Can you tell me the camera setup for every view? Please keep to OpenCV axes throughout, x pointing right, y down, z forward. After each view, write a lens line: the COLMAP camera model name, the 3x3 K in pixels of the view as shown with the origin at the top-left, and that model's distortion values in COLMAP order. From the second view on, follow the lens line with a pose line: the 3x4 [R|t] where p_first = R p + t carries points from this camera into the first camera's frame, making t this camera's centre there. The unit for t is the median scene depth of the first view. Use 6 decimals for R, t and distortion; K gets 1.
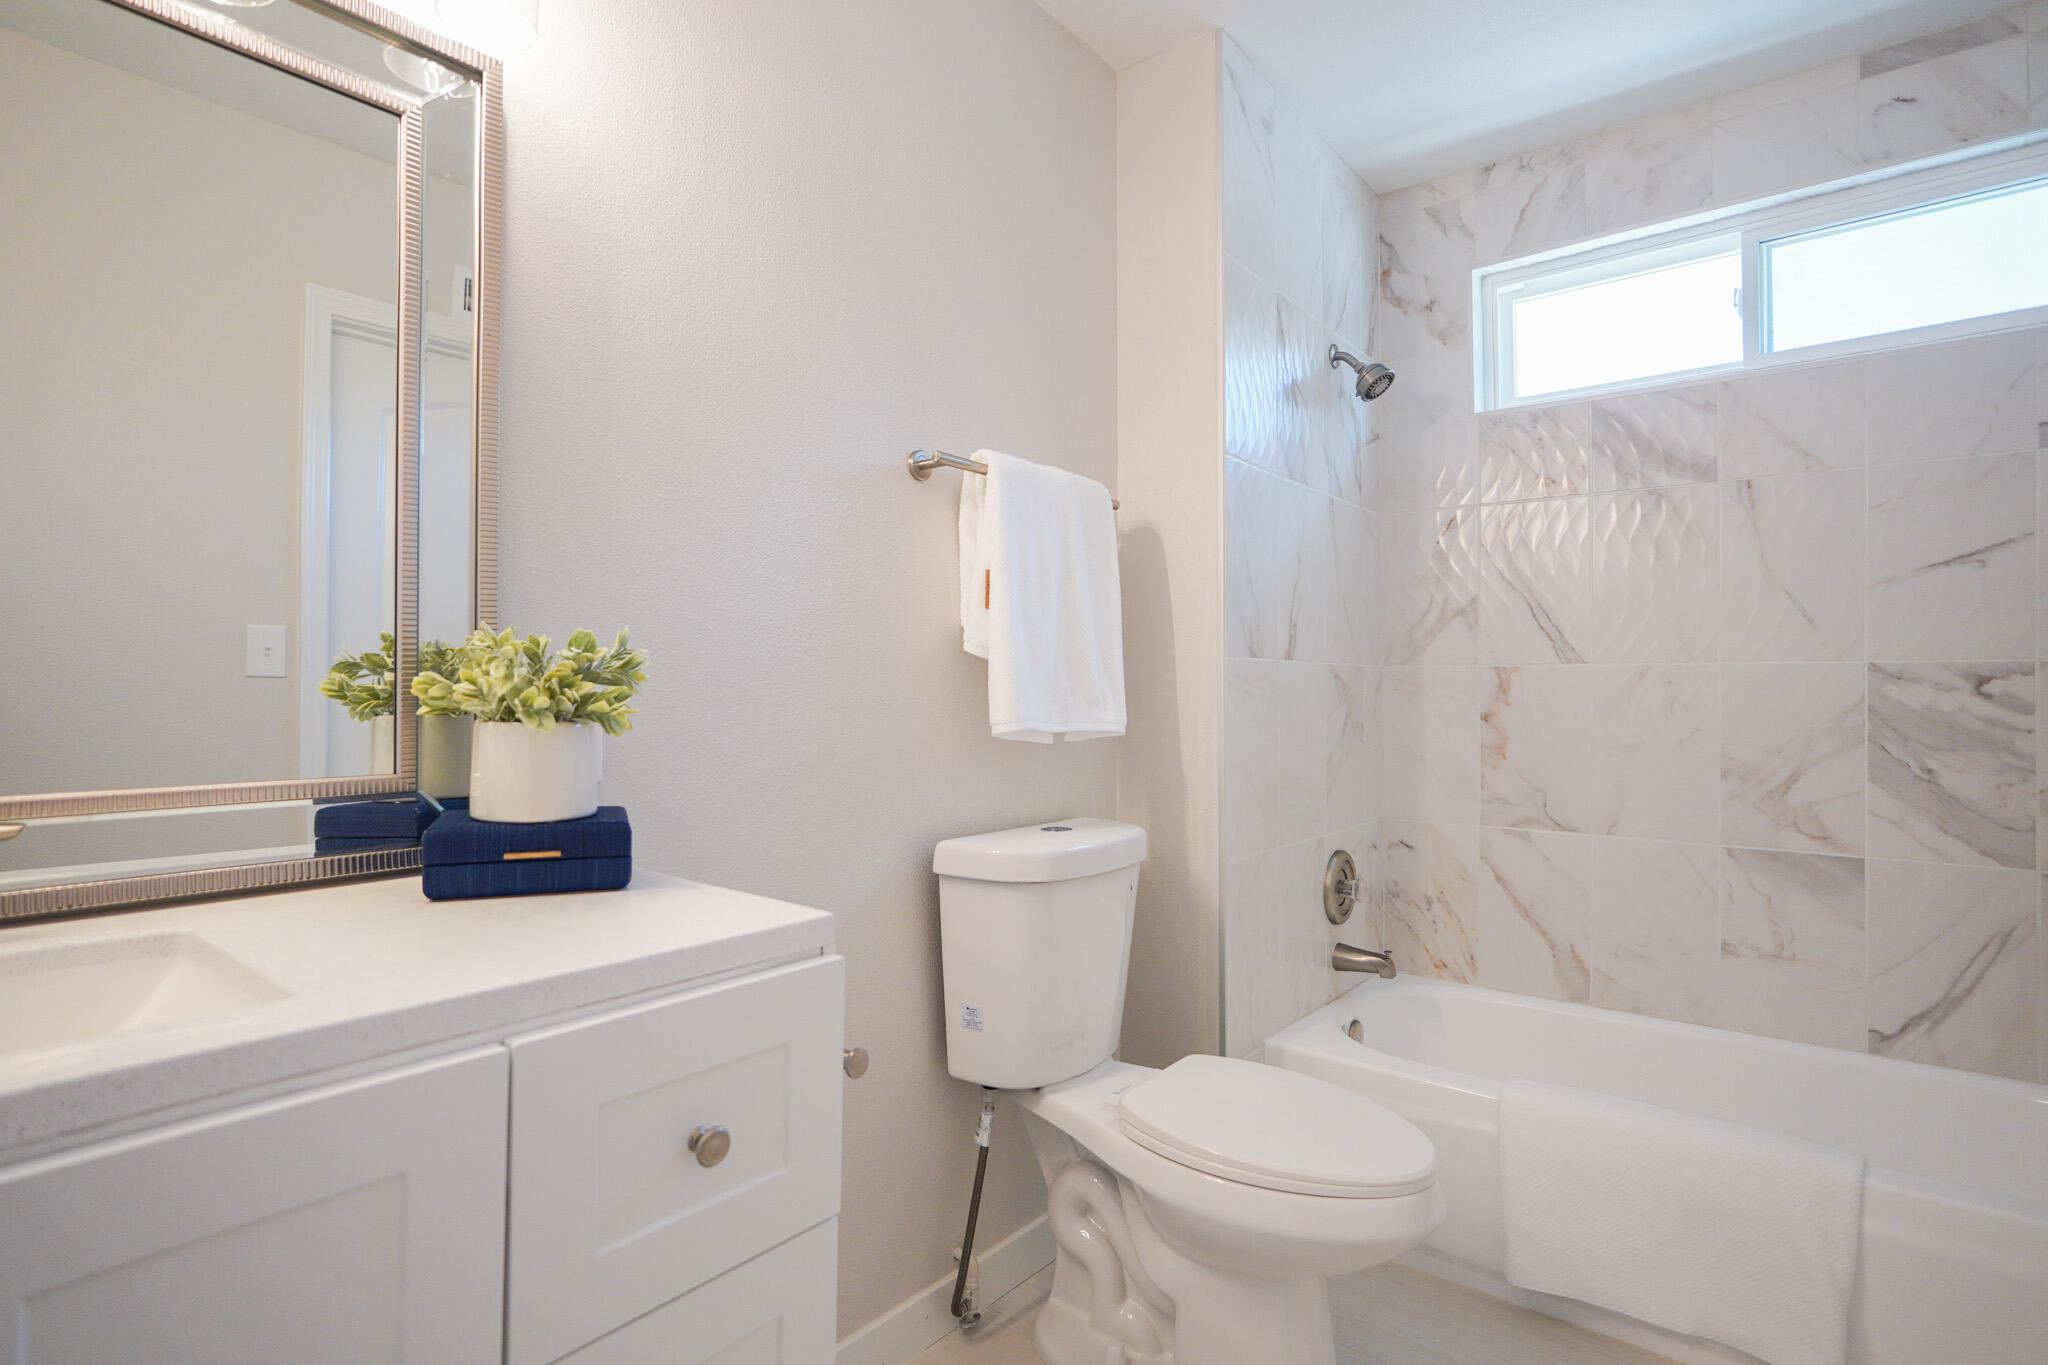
lens RADIAL K [[1007.3, 0, 1024.1], [0, 1007.3, 683.3], [0, 0, 1]] dist [-0.003368, -0.000763]
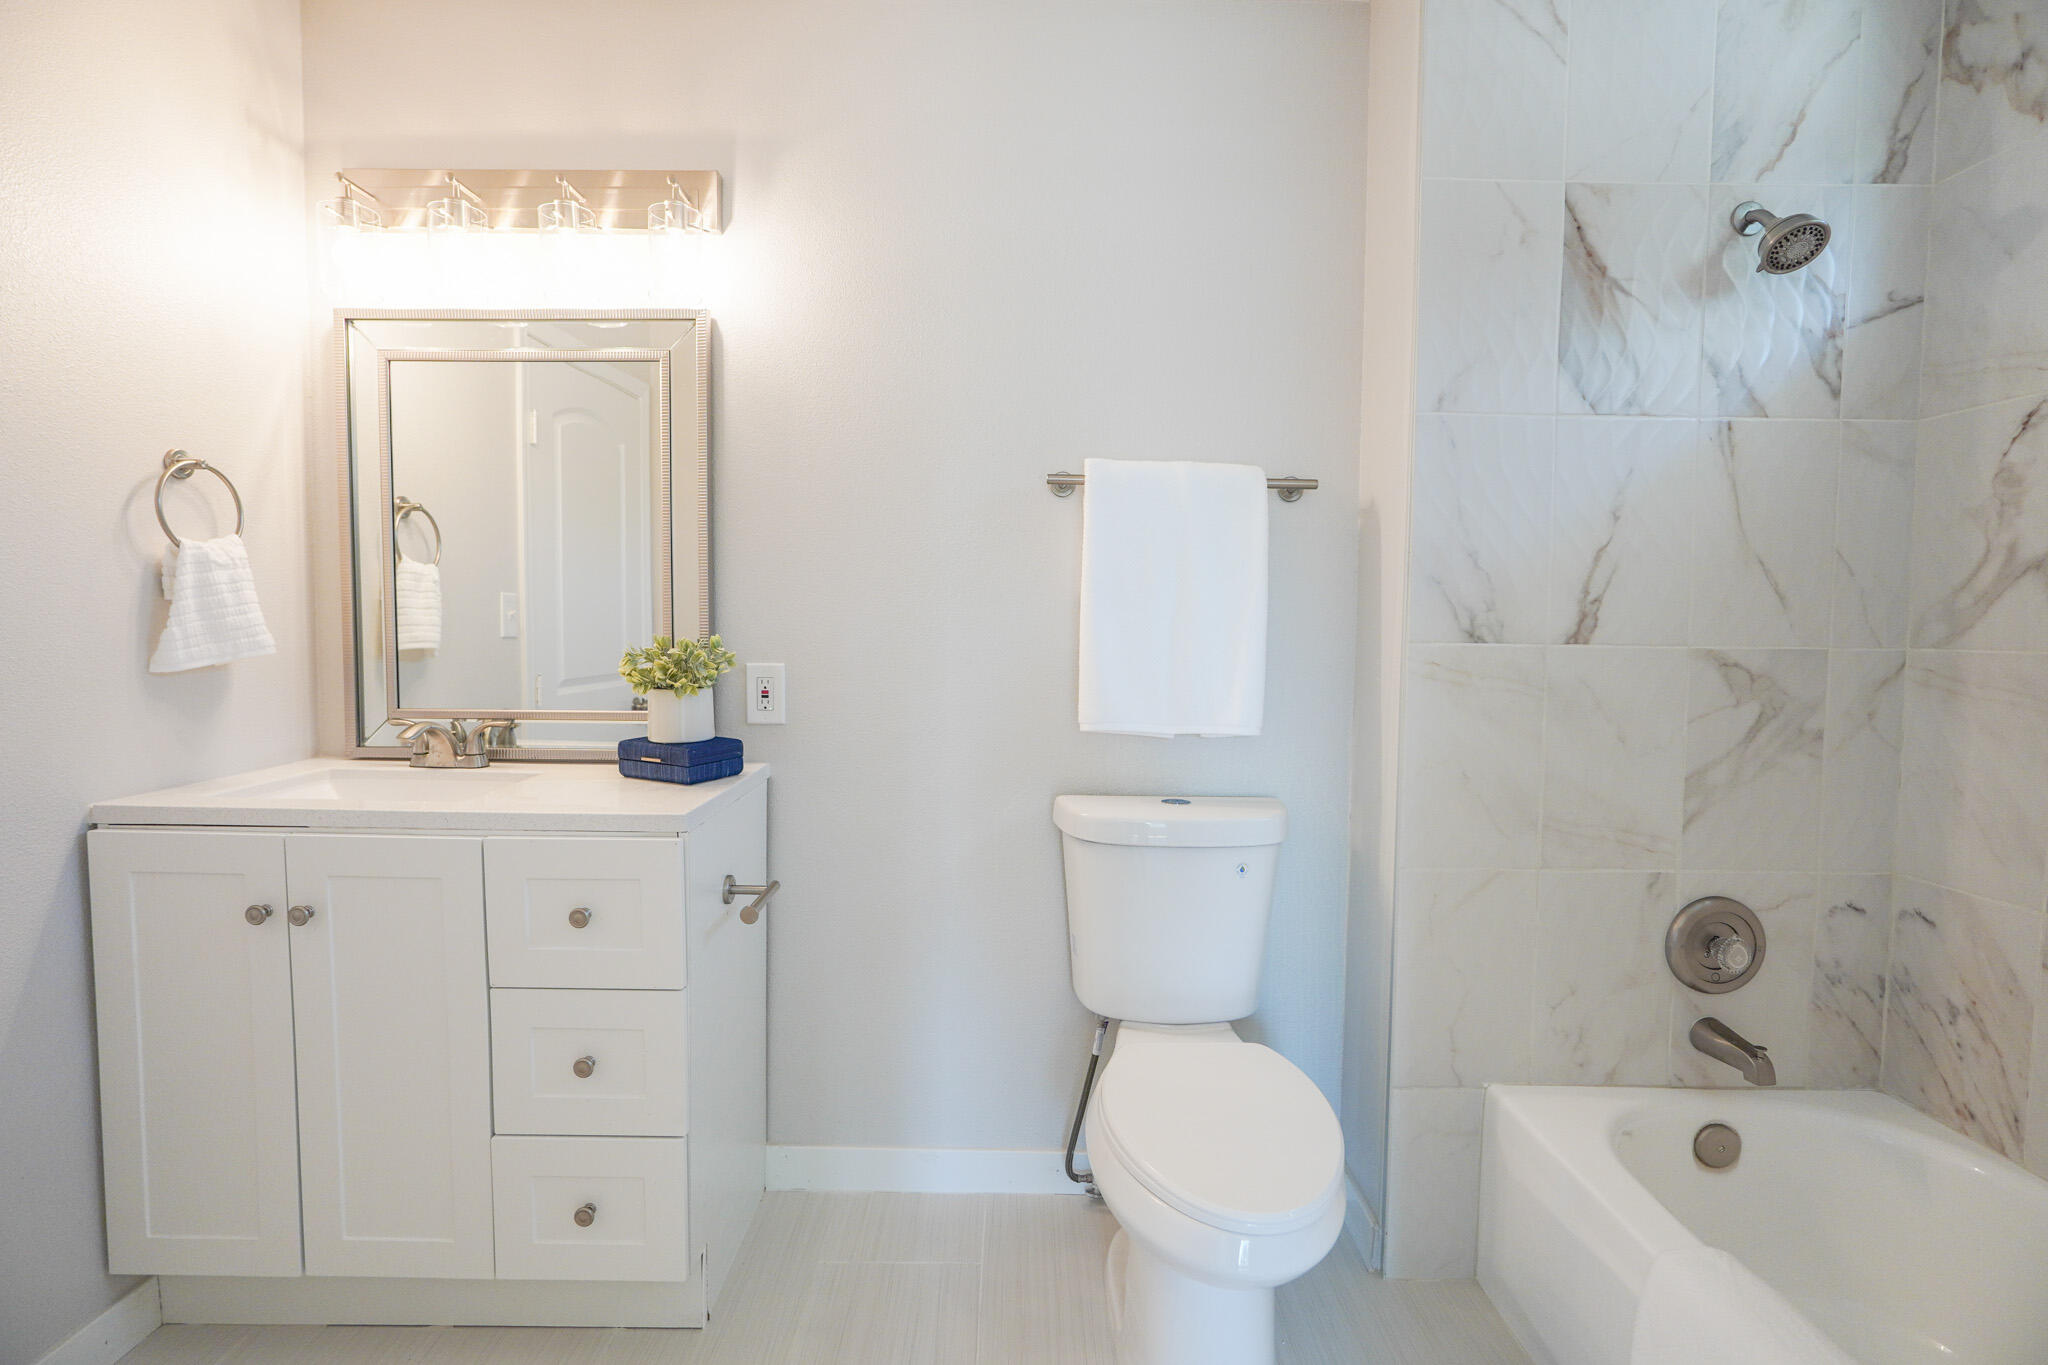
lens RADIAL K [[899.9, 0, 1023.7], [0, 899.9, 680.8], [0, 0, 1]] dist [-0.001686, 0.004576]
pose [[0.642495, 0.049771, -0.764672, 0.457487], [-0.005852, 0.998178, 0.060053, -0.029606], [0.766268, -0.034109, 0.641616, 0.169653]]
